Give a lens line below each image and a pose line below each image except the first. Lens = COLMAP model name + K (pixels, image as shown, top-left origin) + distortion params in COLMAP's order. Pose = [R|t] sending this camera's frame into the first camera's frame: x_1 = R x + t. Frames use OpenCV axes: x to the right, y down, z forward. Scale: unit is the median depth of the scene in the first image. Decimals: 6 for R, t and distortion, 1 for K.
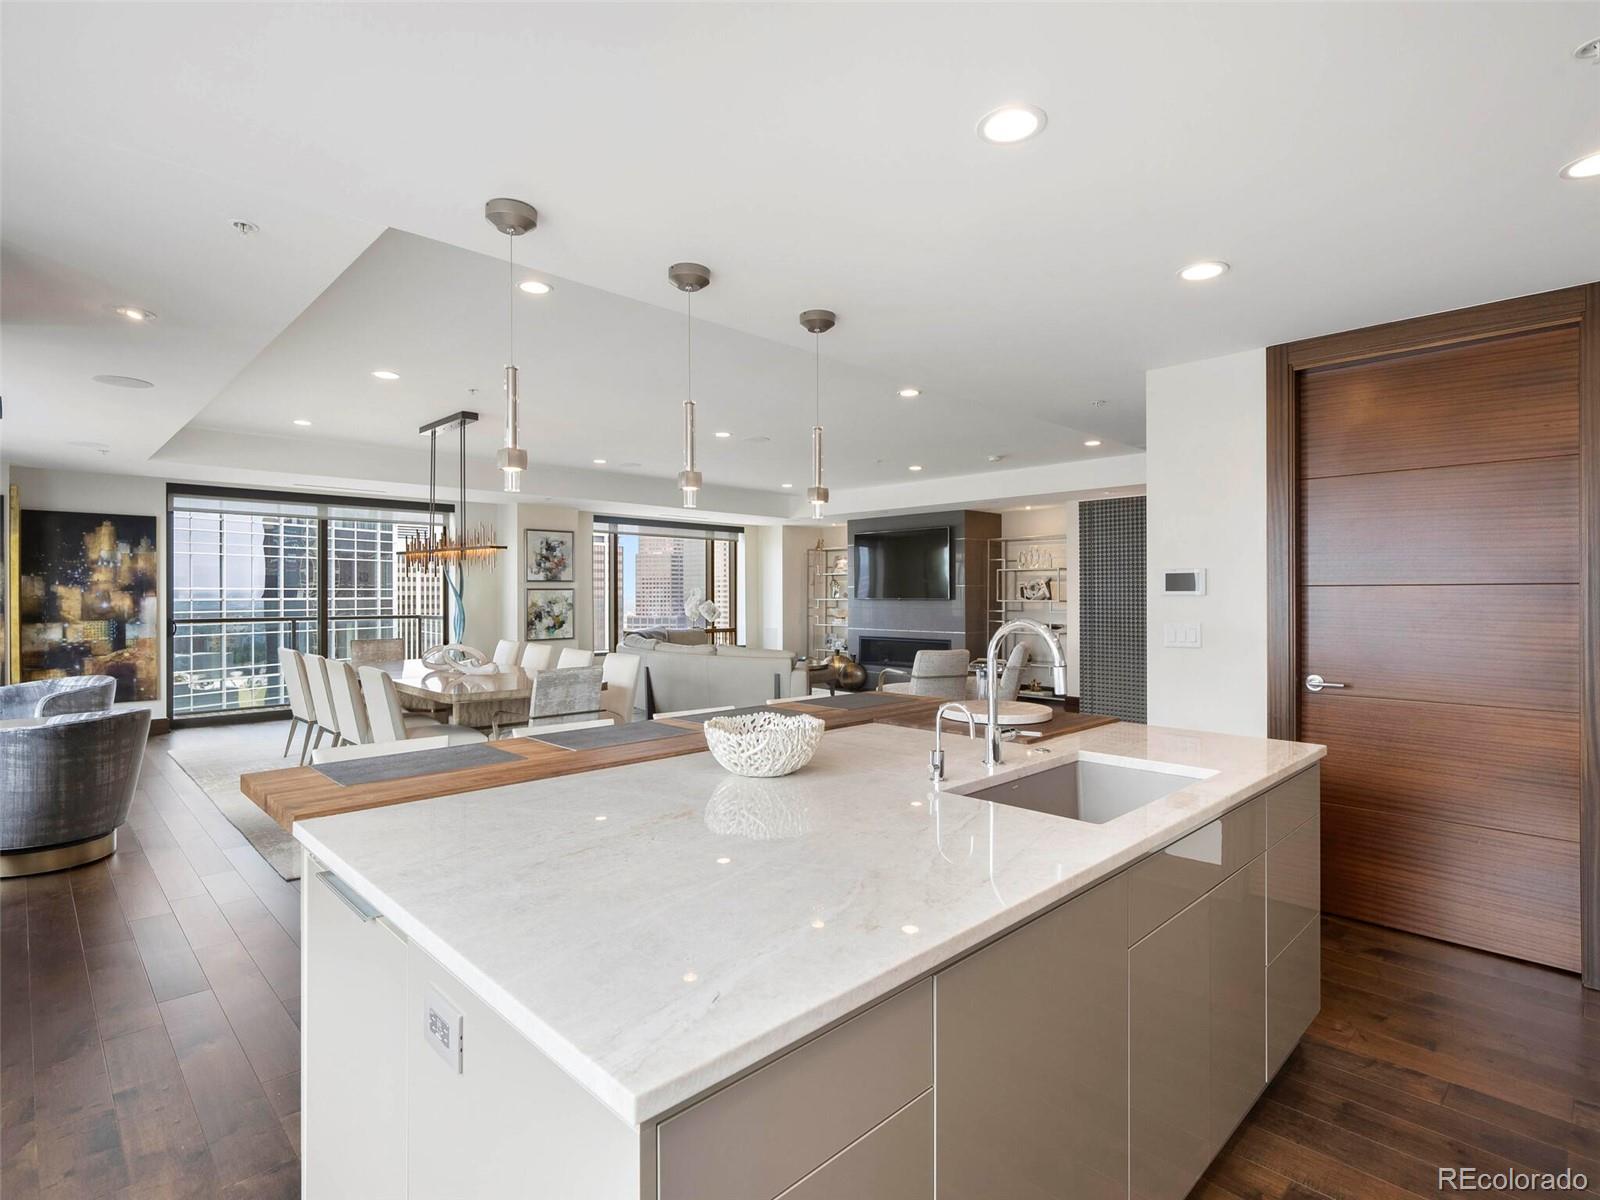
lens RADIAL K [[817.3, 0, 791.7], [0, 817.3, 592.5], [0, 0, 1]] dist [0.010906, 0.000445]
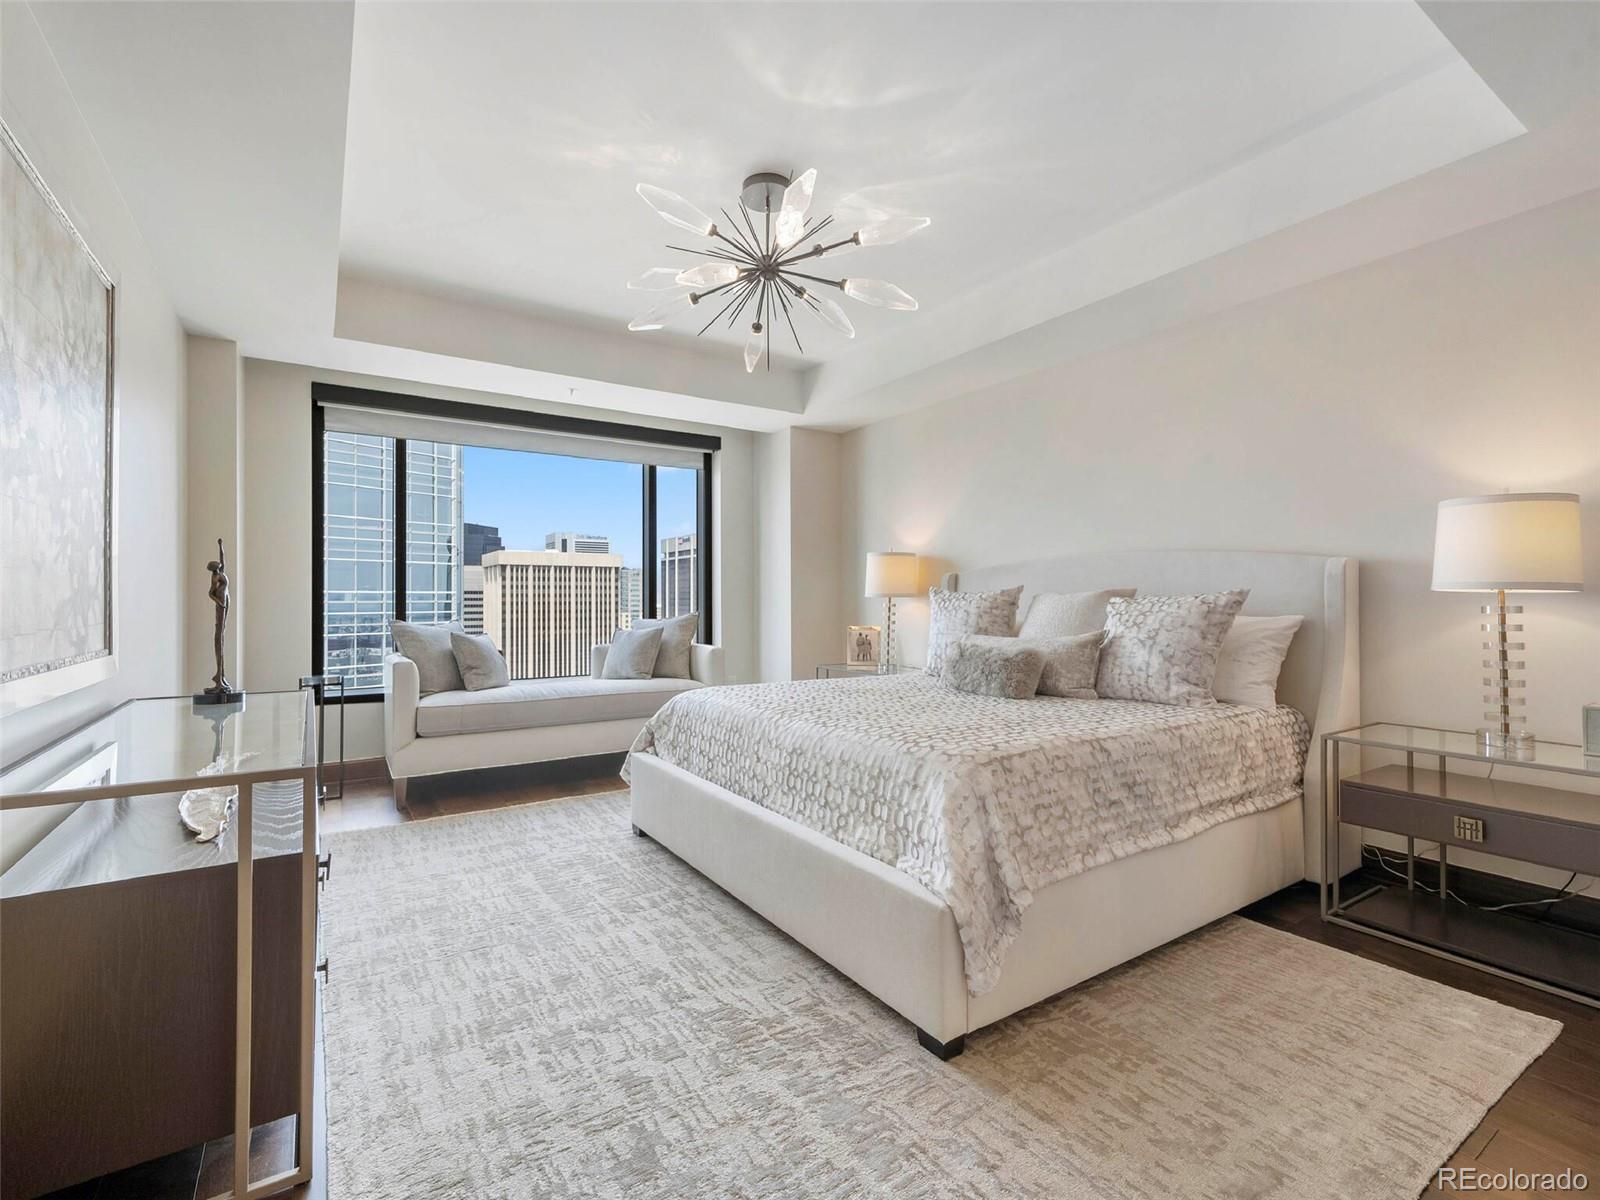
lens RADIAL K [[722.9, 0, 792.5], [0, 722.9, 592.6], [0, 0, 1]] dist [0.012524, -0.000295]
pose [[0.982586, -0.005216, -0.185737, 0.072434], [0.003733, 0.999958, -0.008332, 0.016738], [0.185773, 0.007493, 0.982564, 0.728920]]
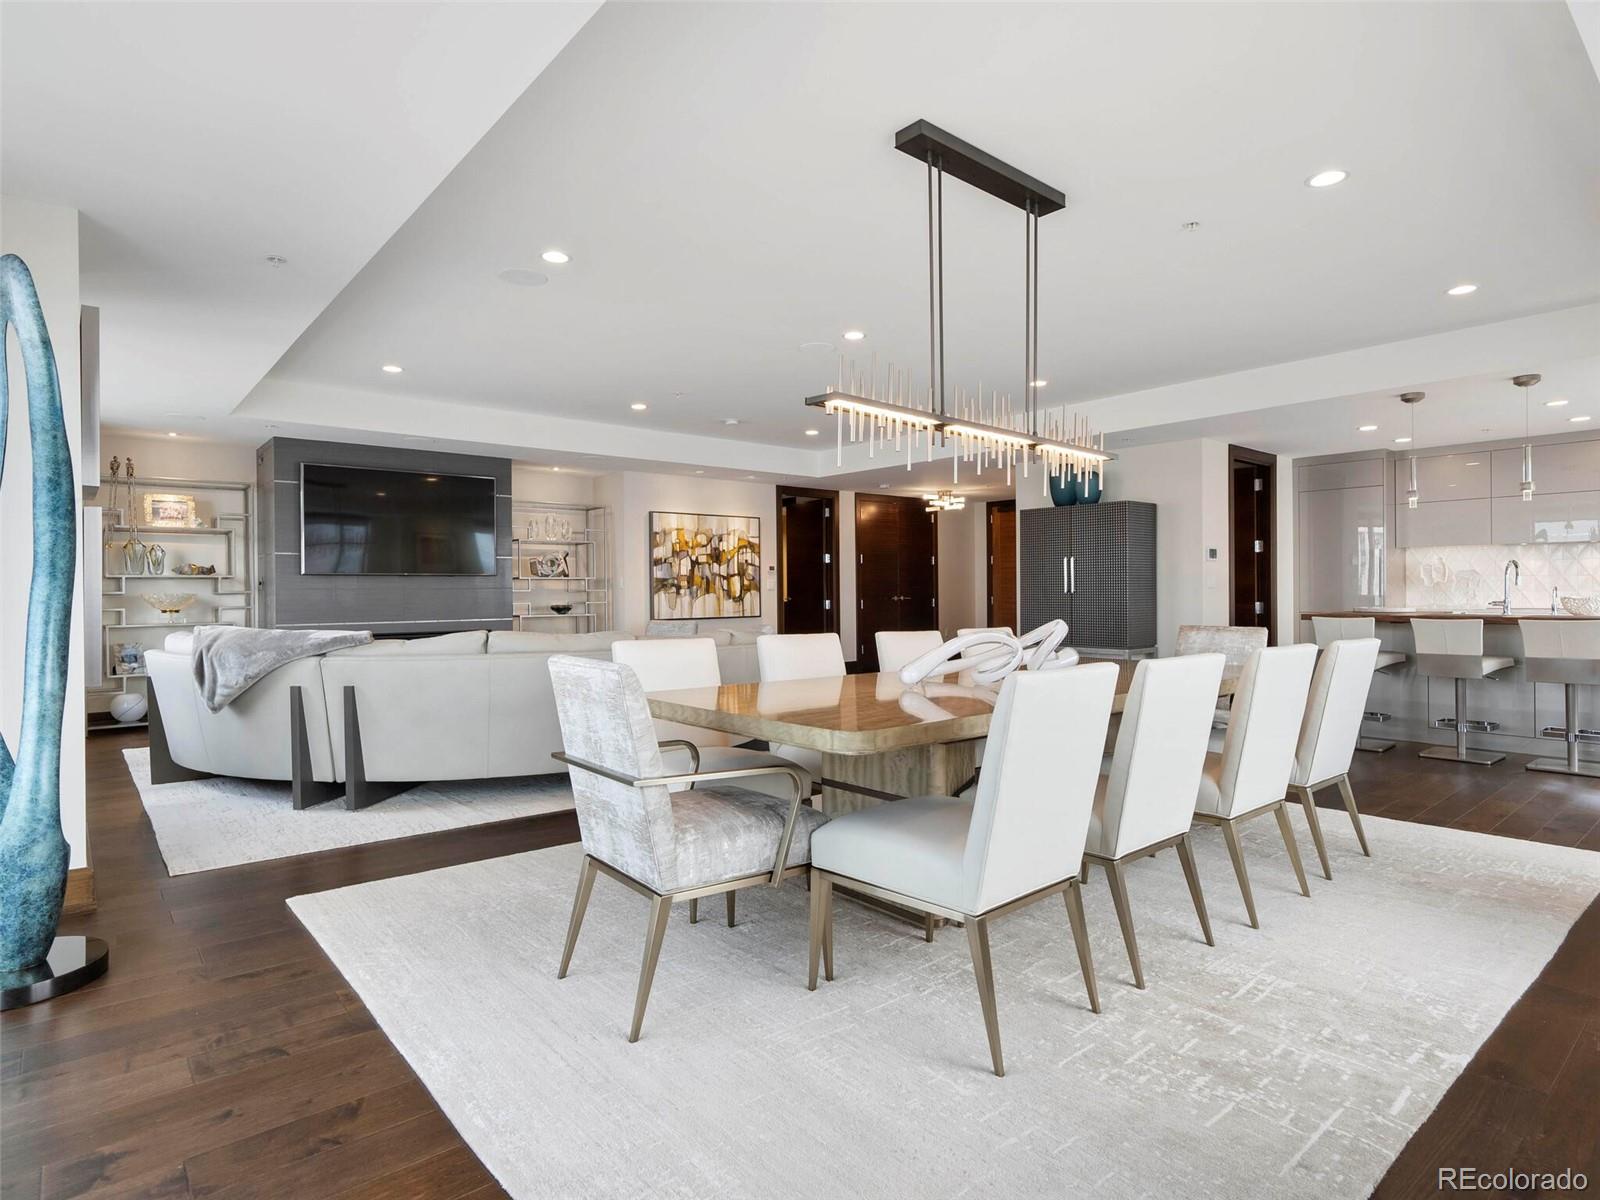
lens RADIAL K [[871.1, 0, 795.8], [0, 871.1, 589.0], [0, 0, 1]] dist [0.011260, 0.000878]
pose [[0.067846, 0.002780, 0.997692, -0.580630], [0.004548, 0.999985, -0.003096, 0.024830], [-0.997685, 0.004747, 0.067832, 0.669818]]
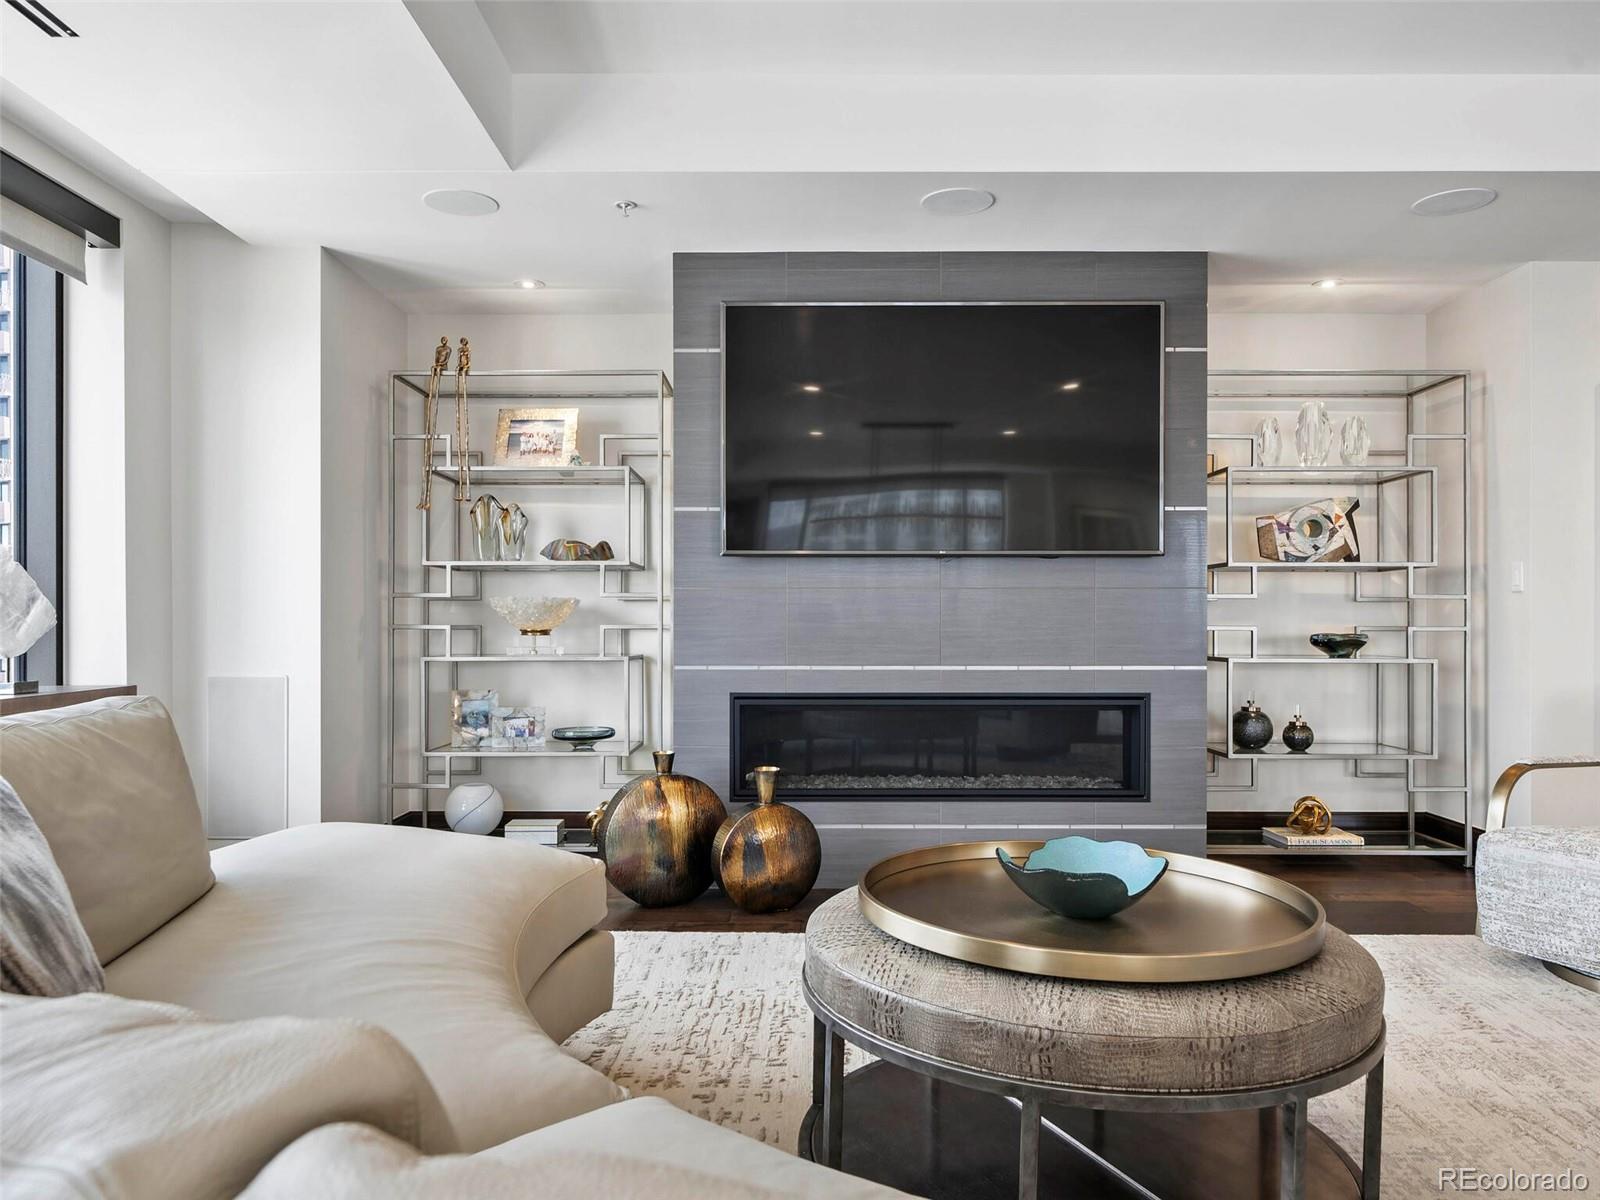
lens RADIAL K [[1110.0, 0, 800.3], [0, 1110.0, 613.7], [0, 0, 1]] dist [-0.000505, 0.004760]
pose [[0.697584, 0.003955, 0.716492, -0.176841], [-0.004046, 0.999991, -0.001580, 0.030887], [-0.716492, -0.001797, 0.697593, 0.813732]]
